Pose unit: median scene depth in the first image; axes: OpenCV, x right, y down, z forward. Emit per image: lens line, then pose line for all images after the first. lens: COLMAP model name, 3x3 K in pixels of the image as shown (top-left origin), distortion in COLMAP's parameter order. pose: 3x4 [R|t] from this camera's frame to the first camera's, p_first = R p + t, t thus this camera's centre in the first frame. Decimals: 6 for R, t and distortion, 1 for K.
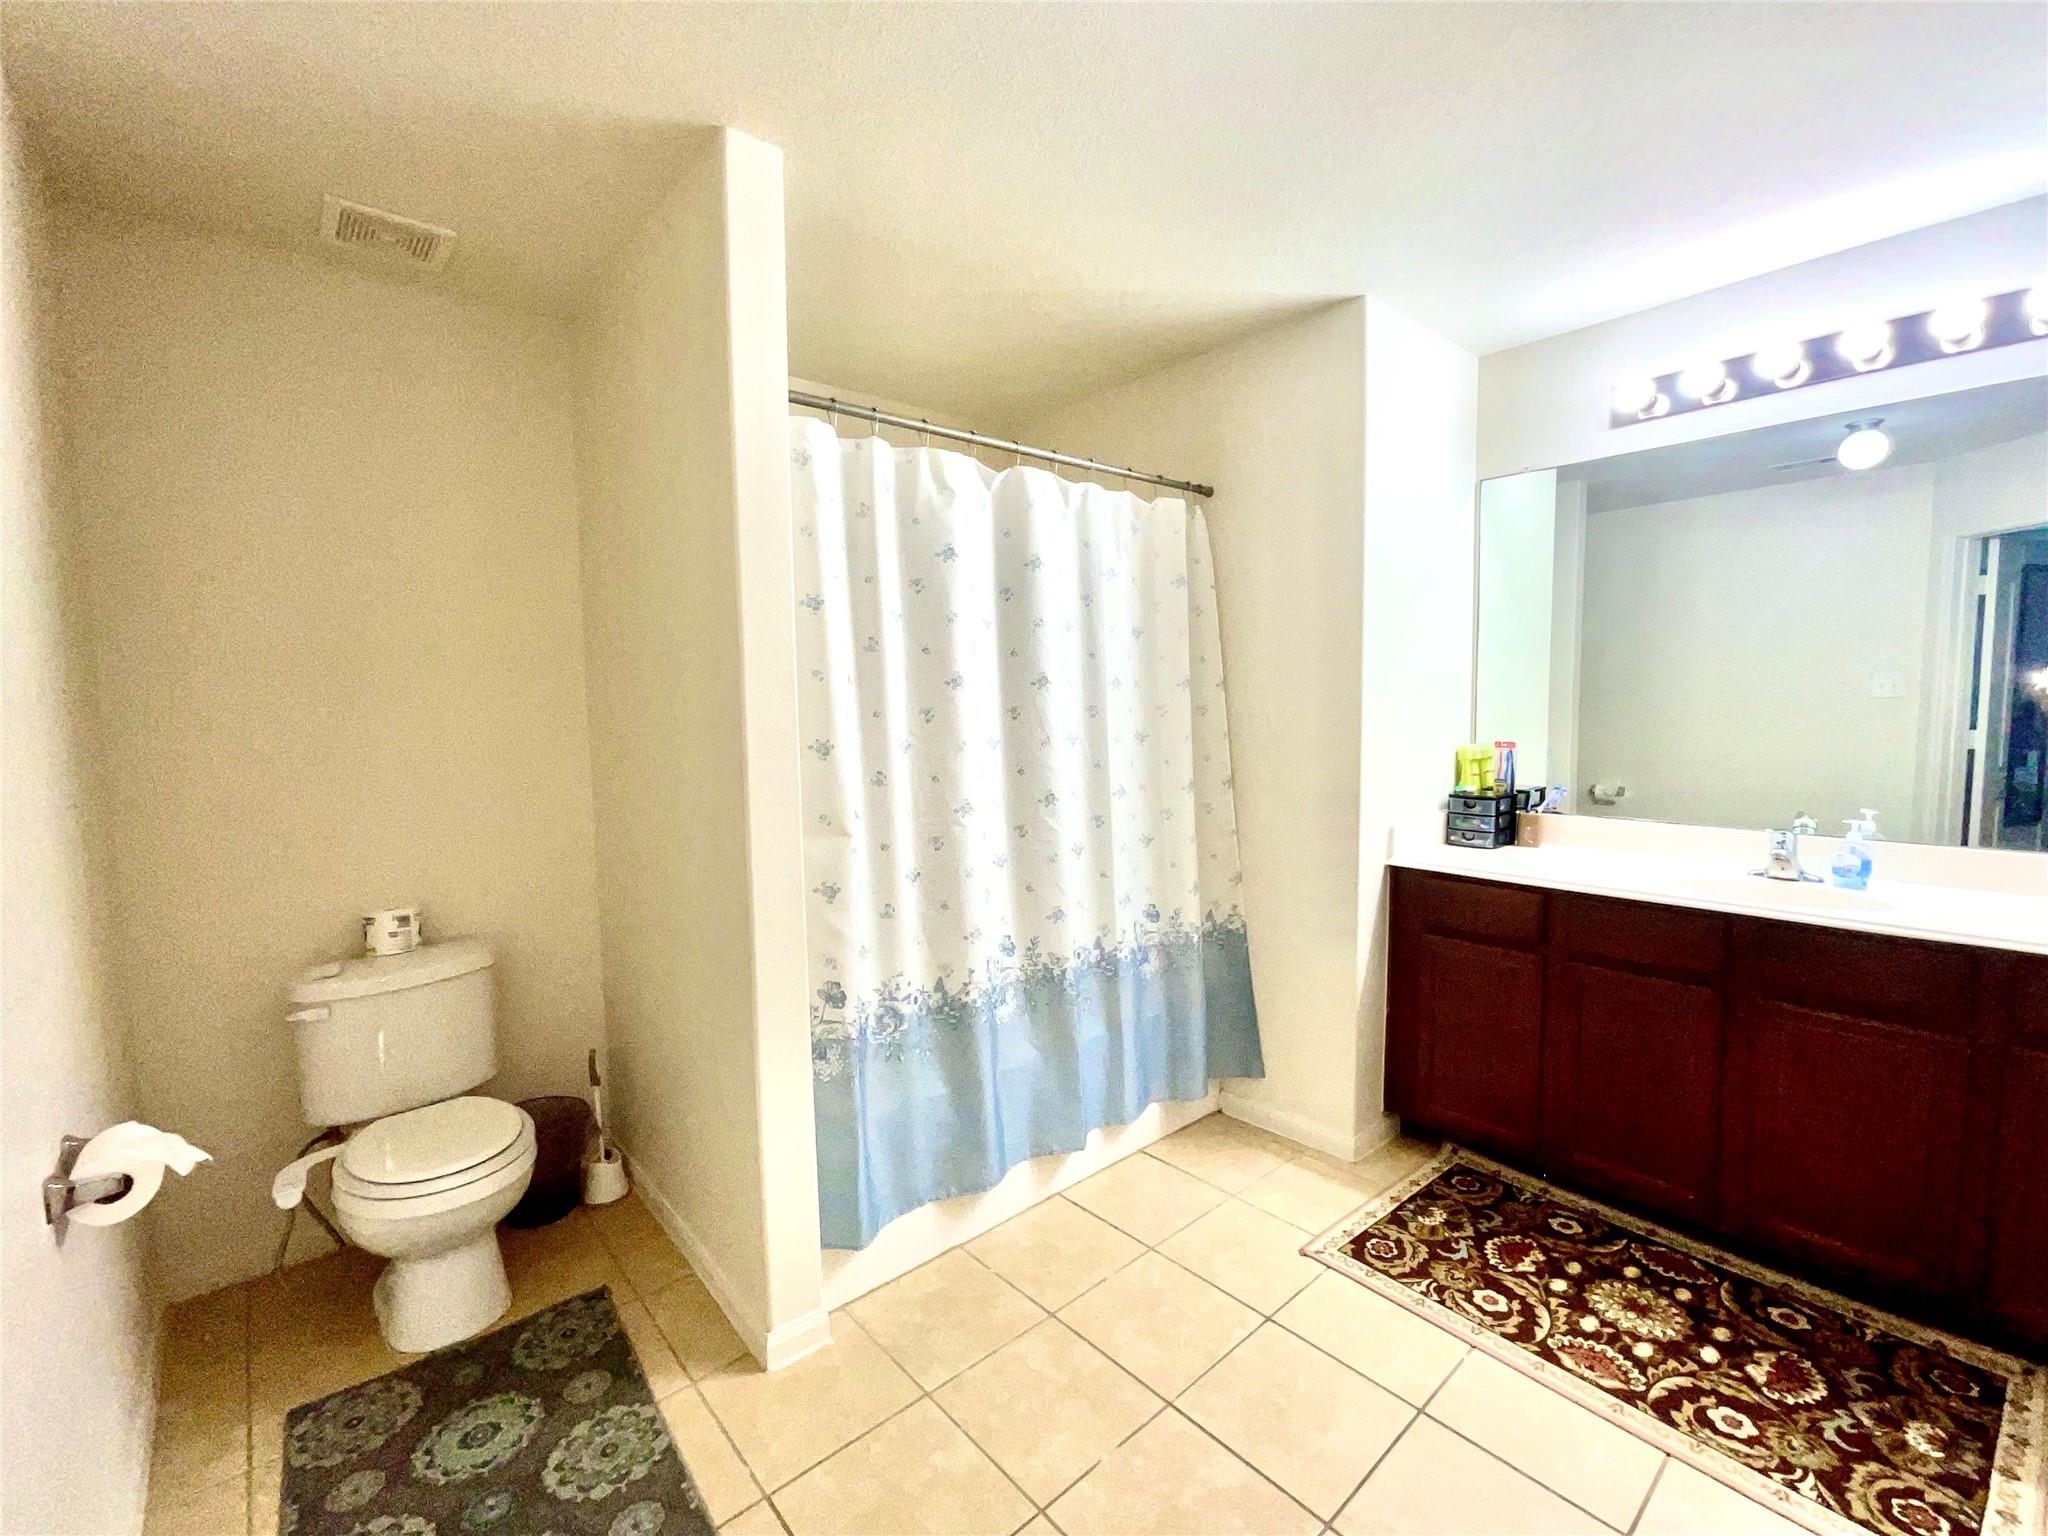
lens RADIAL K [[884.1, 0, 1024.0], [0, 884.1, 768.0], [0, 0, 1]] dist [-0.004467, 0.005059]
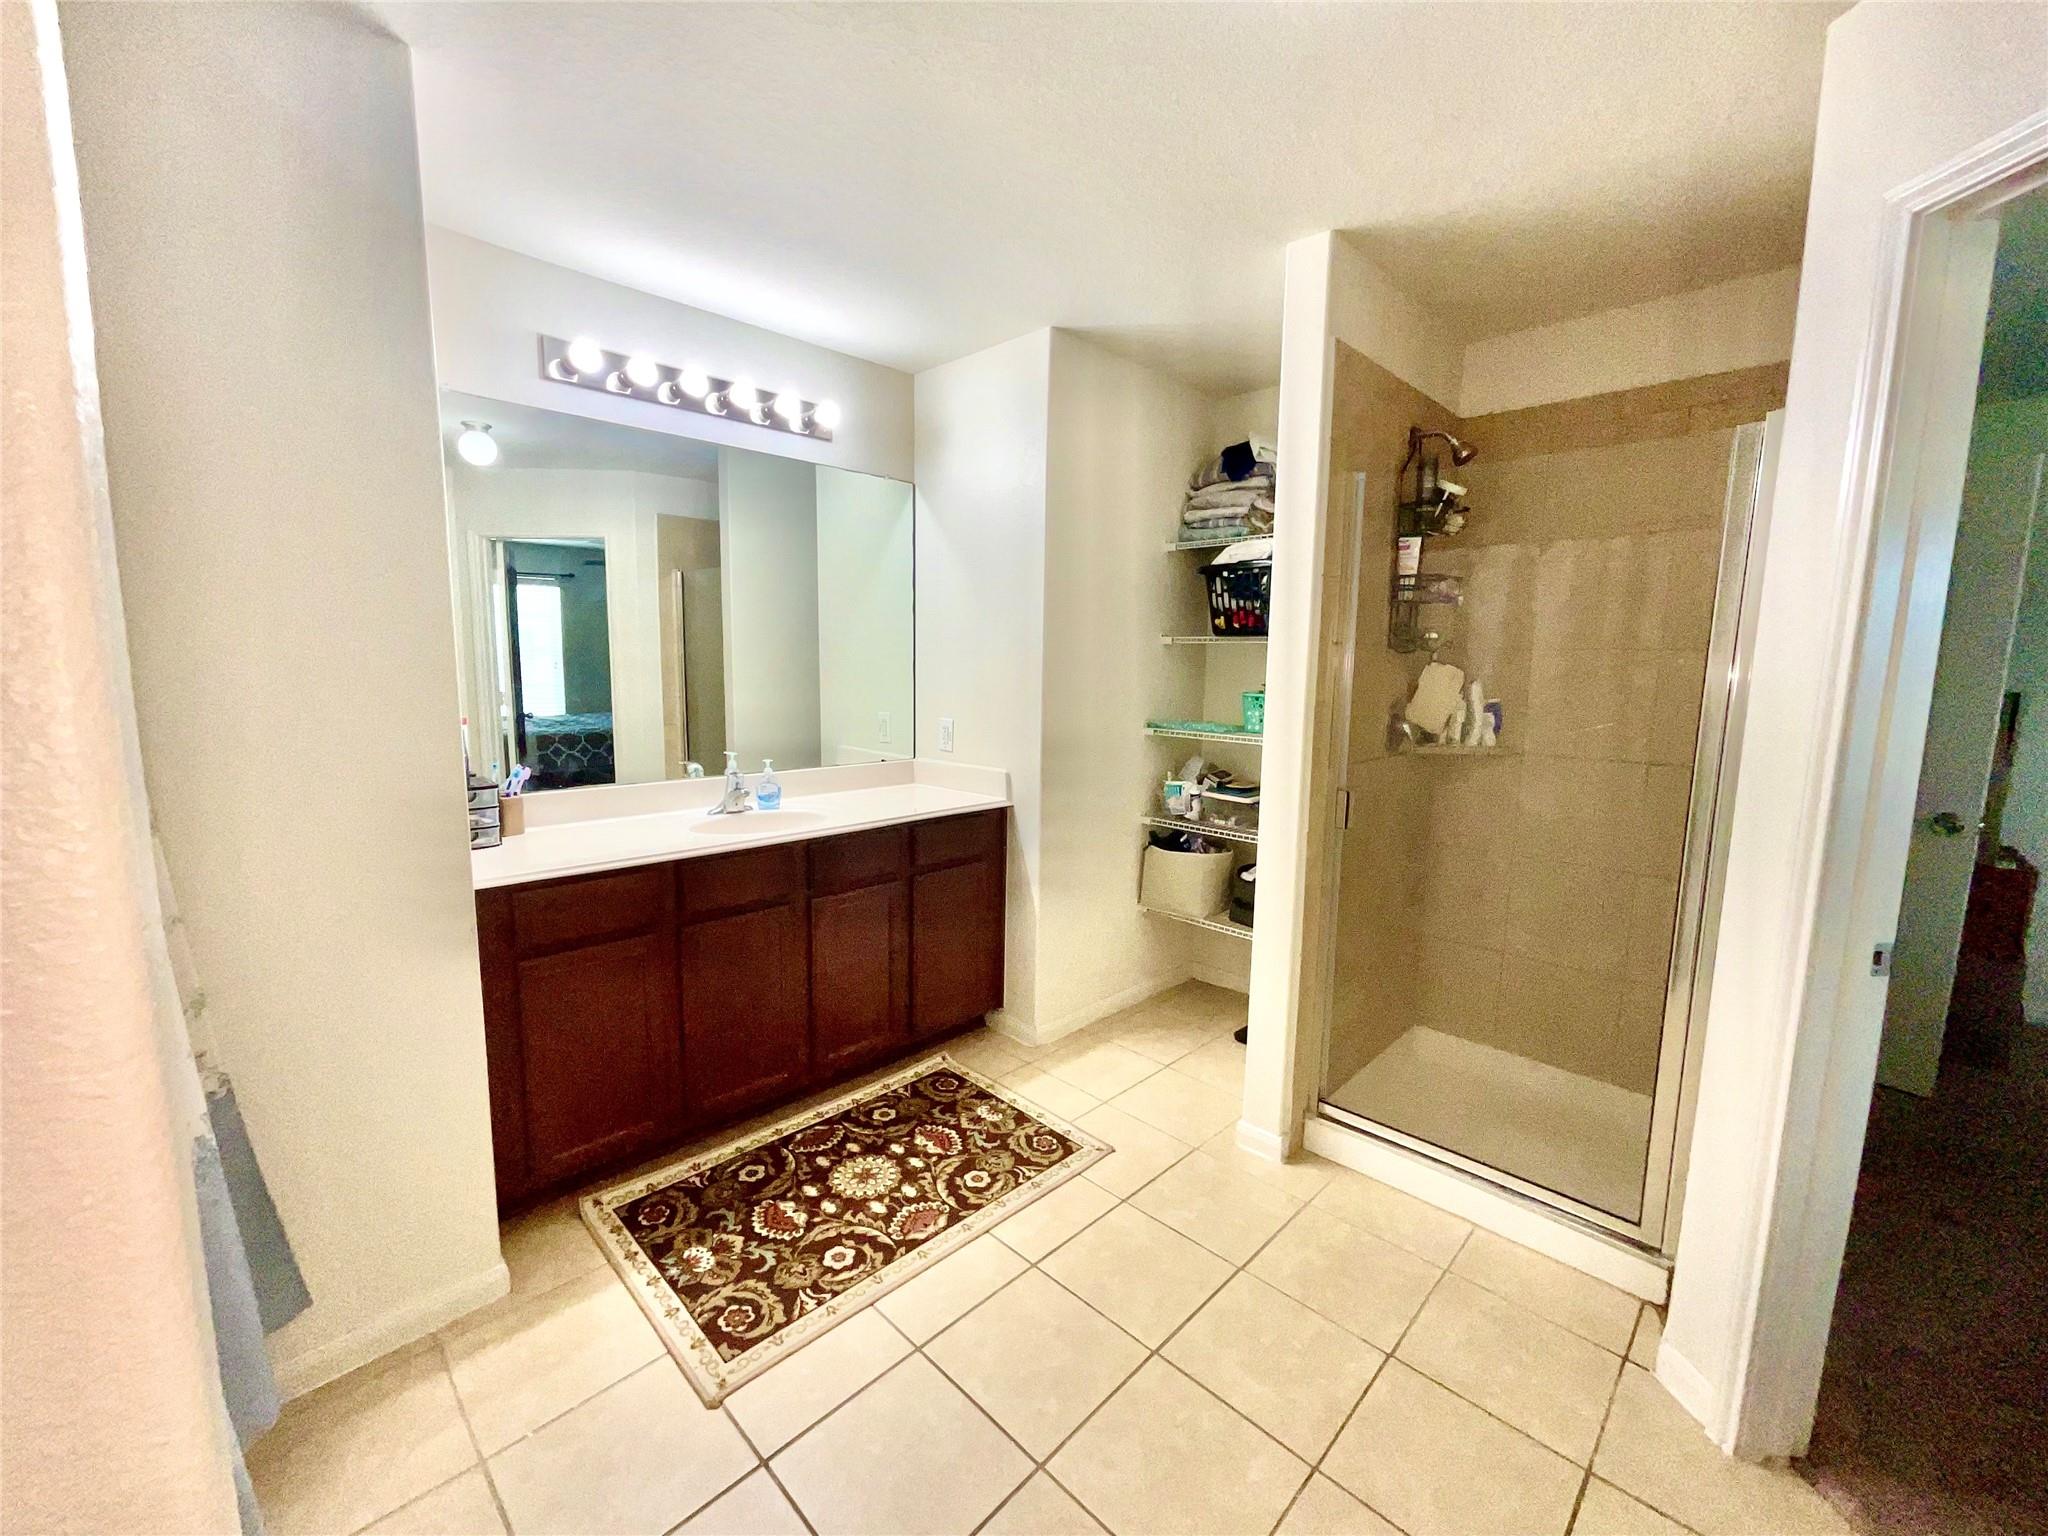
lens RADIAL K [[828.3, 0, 1017.7], [0, 828.3, 768.7], [0, 0, 1]] dist [0.002416, 0.000306]
pose [[-0.092836, -0.114279, 0.989101, -0.335279], [0.065658, 0.990527, 0.120606, -0.059984], [-0.993514, 0.076139, -0.084454, 0.714566]]
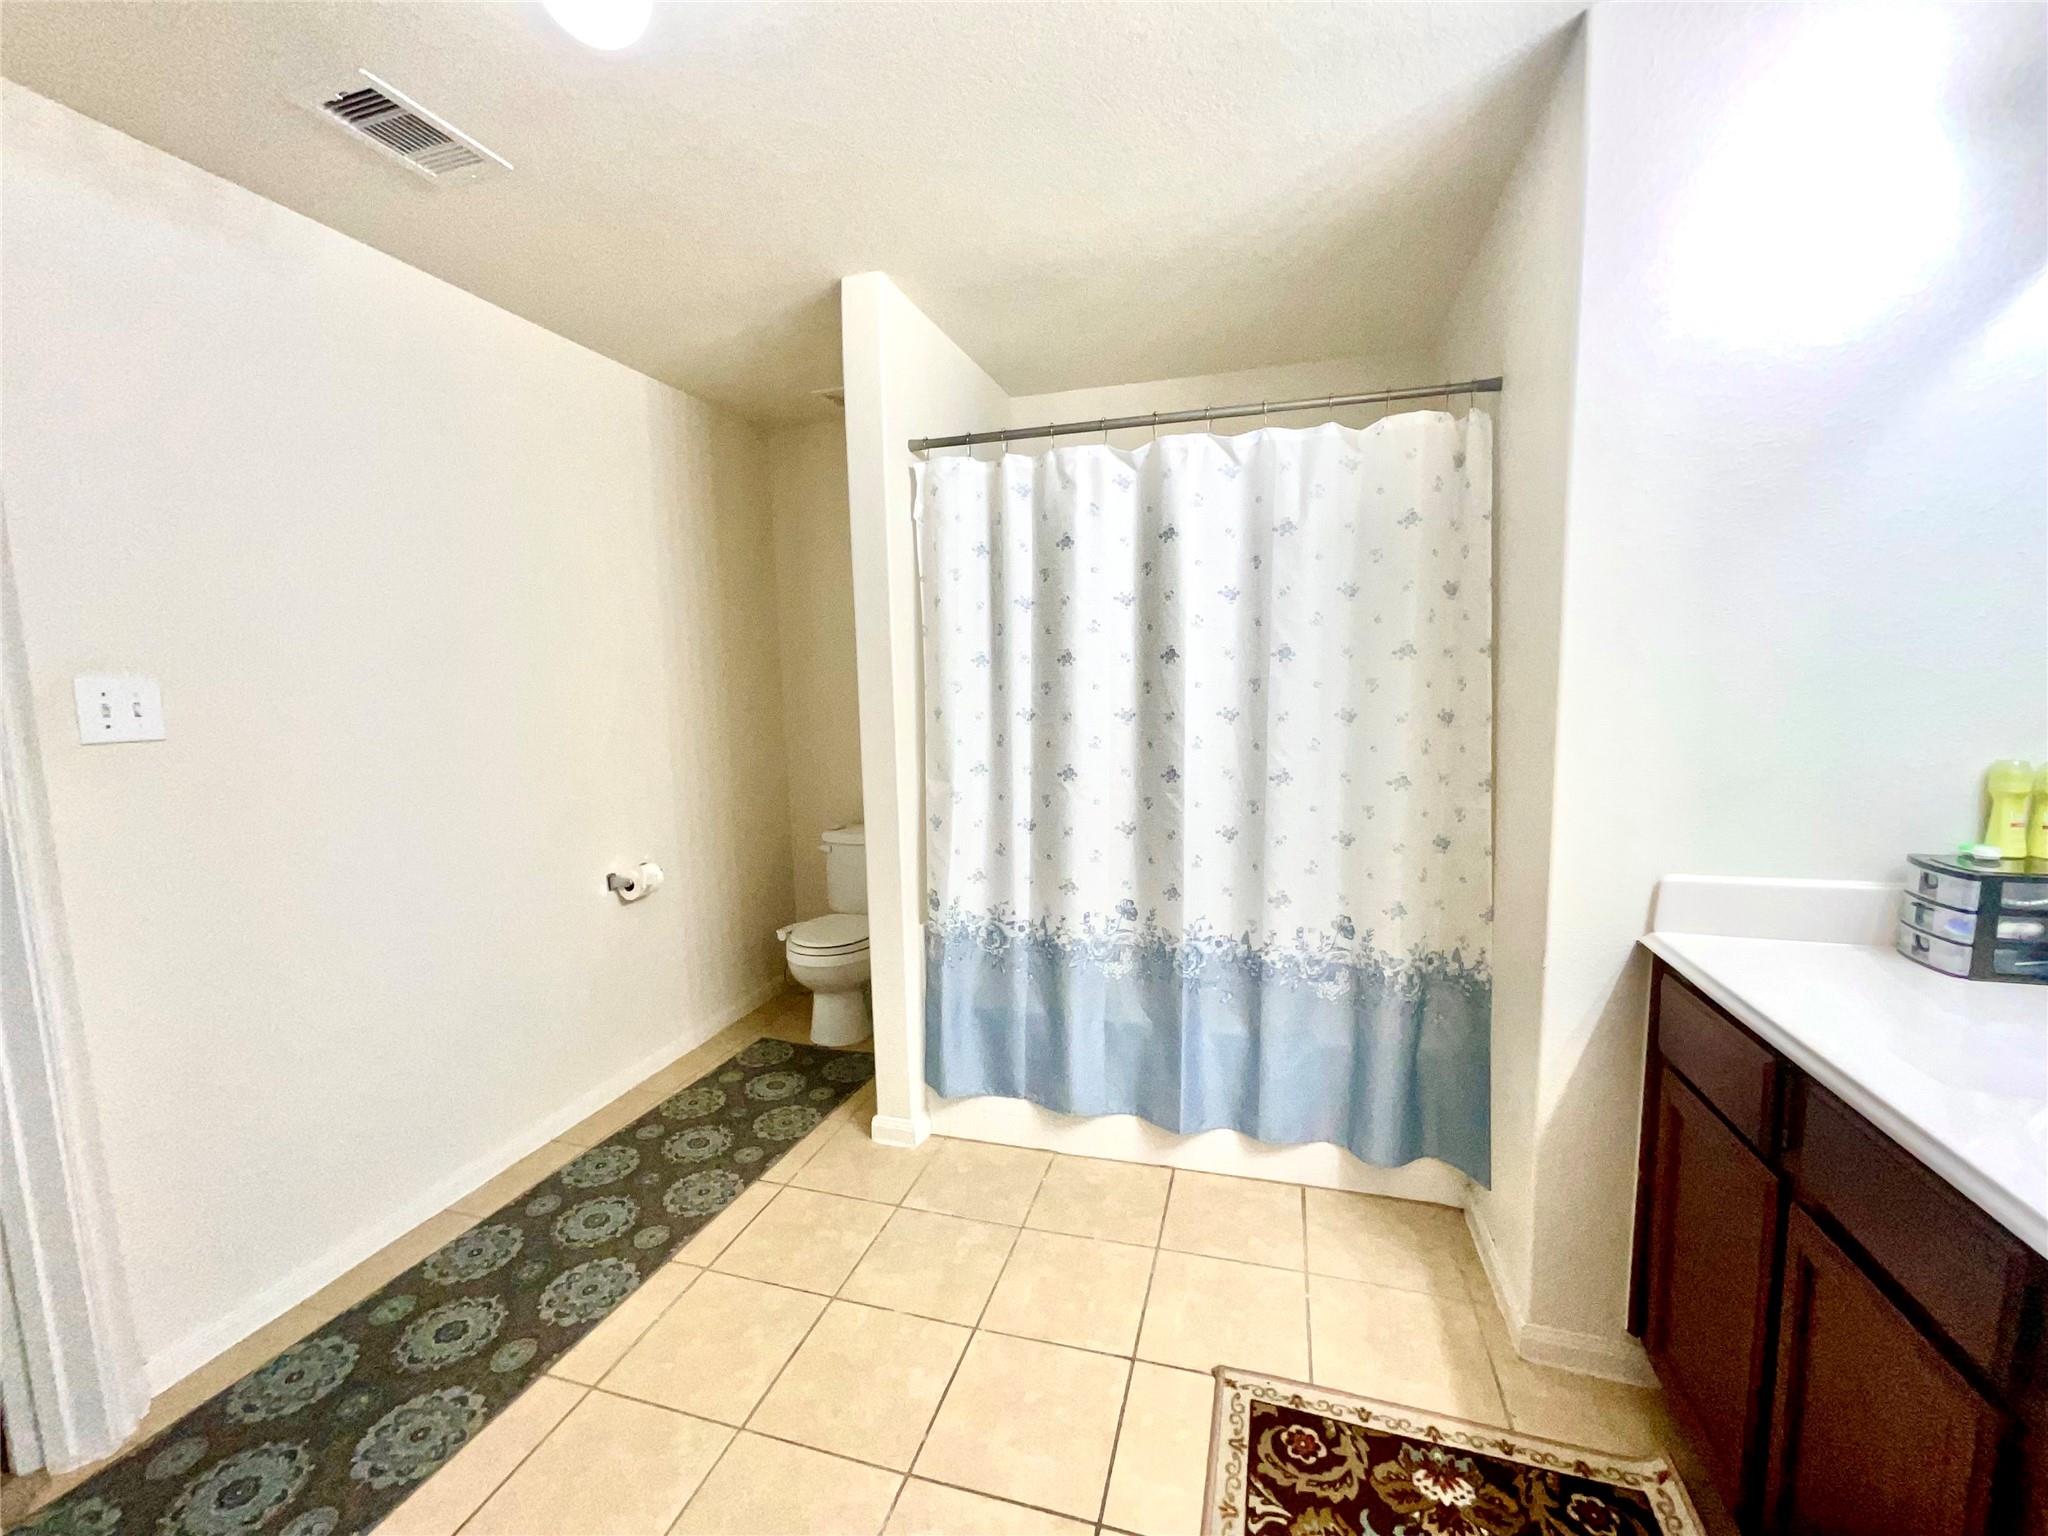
lens RADIAL K [[828.3, 0, 1017.7], [0, 828.3, 768.7], [0, 0, 1]] dist [0.002416, 0.000306]
pose [[0.538725, 0.099310, -0.836608, 0.798523], [-0.055123, 0.995055, 0.082622, -0.043594], [0.840676, 0.001605, 0.541536, 0.399029]]
